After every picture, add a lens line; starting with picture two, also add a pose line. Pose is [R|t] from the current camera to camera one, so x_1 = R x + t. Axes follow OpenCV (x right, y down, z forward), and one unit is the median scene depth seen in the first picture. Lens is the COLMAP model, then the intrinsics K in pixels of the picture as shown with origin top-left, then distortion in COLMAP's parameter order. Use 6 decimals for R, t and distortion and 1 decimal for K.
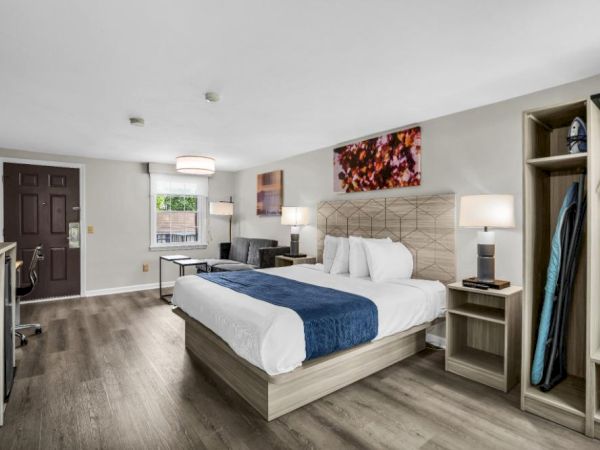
lens RADIAL K [[312.6, 0, 297.2], [0, 312.6, 224.2], [0, 0, 1]] dist [-0.021306, 0.000981]
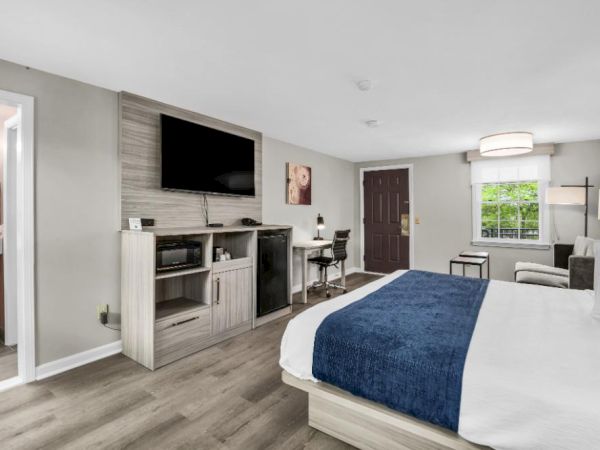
lens RADIAL K [[312.6, 0, 303.2], [0, 312.6, 220.2], [0, 0, 1]] dist [-0.021306, 0.000981]
pose [[0.317213, 0.021589, -0.948109, 0.328979], [-0.012791, 0.999747, 0.018485, -0.000081], [0.948268, 0.006263, 0.317408, 0.288733]]
